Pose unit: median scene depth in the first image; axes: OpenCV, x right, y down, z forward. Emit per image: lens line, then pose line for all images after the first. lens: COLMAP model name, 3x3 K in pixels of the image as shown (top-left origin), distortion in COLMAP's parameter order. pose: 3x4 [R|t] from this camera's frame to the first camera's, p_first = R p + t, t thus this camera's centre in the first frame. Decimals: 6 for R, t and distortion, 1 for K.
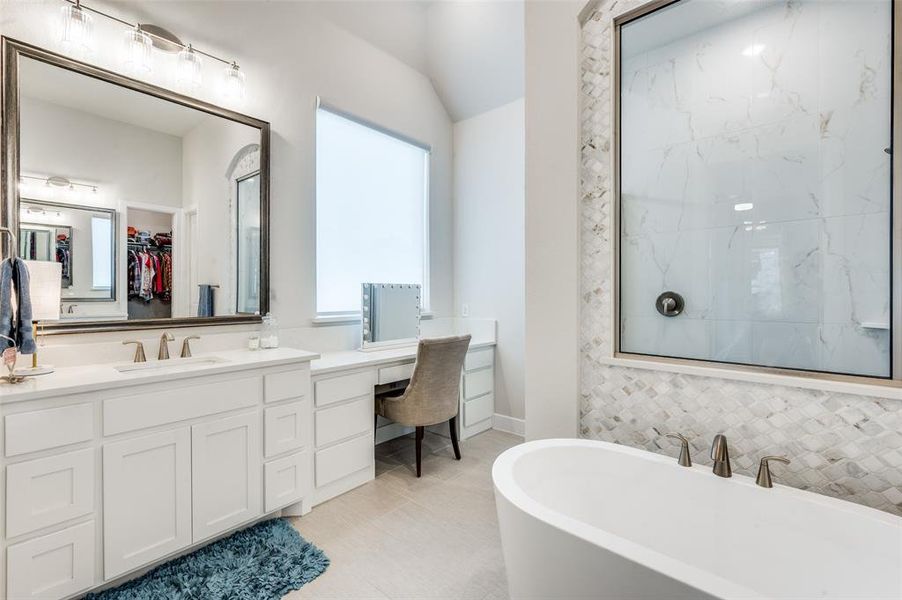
lens RADIAL K [[395.0, 0, 452.9], [0, 395.0, 296.4], [0, 0, 1]] dist [-0.000381, -0.000094]
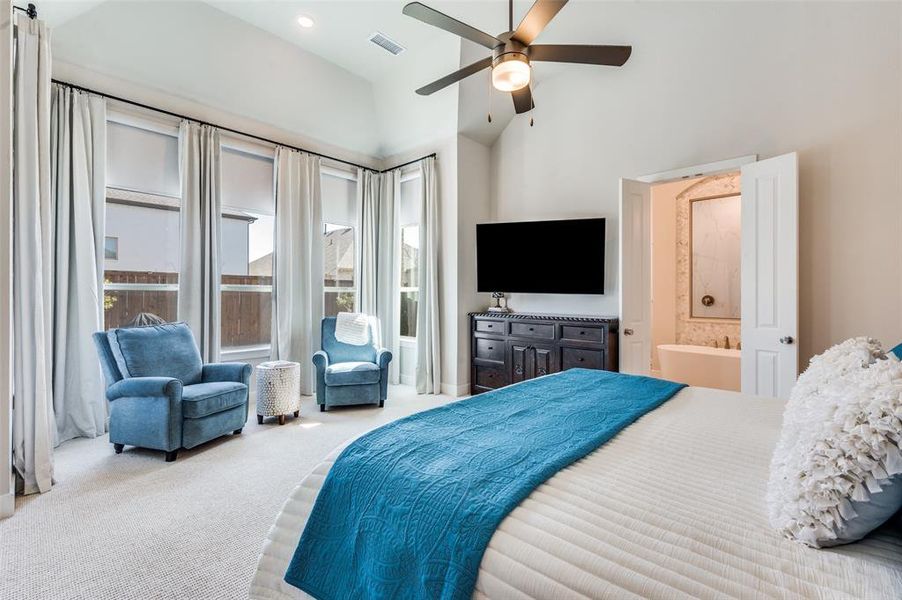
lens RADIAL K [[395.0, 0, 452.9], [0, 395.0, 296.4], [0, 0, 1]] dist [-0.000381, -0.000094]
pose [[0.999078, 0.001897, -0.042882, -1.160006], [-0.002104, 0.999986, -0.004798, 0.010739], [0.042873, 0.004884, 0.999069, -1.890837]]
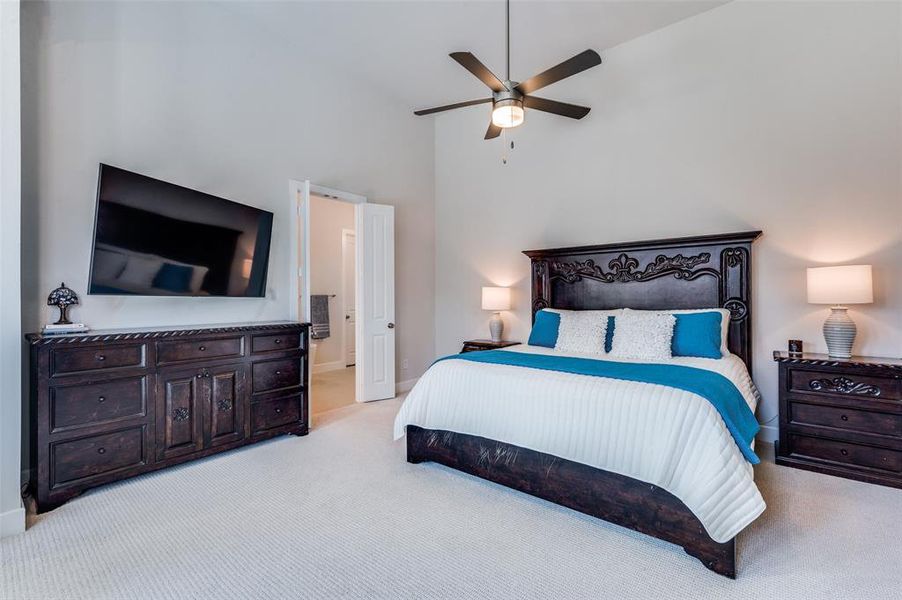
lens RADIAL K [[395.0, 0, 452.9], [0, 395.0, 296.4], [0, 0, 1]] dist [-0.000381, -0.000094]
pose [[-0.064143, -0.002078, 0.997939, -2.344149], [0.013106, 0.999910, 0.002925, -0.010181], [-0.997855, 0.013267, -0.064110, -0.483316]]
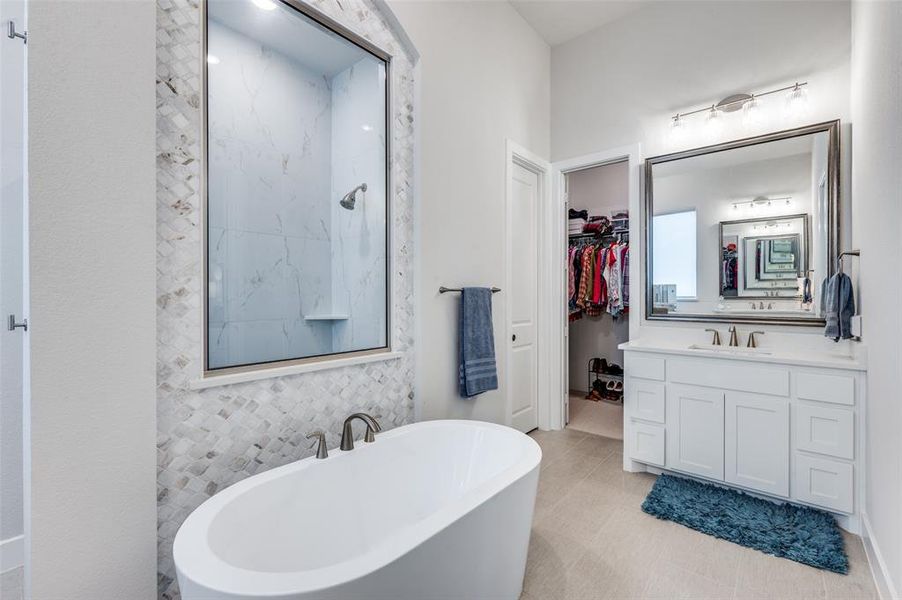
lens RADIAL K [[395.0, 0, 452.9], [0, 395.0, 296.4], [0, 0, 1]] dist [-0.000381, -0.000094]
pose [[-0.015341, -0.002915, 0.999878, -0.373638], [0.008370, 0.999960, 0.003044, -0.004118], [-0.999847, 0.008416, -0.015316, 0.519750]]
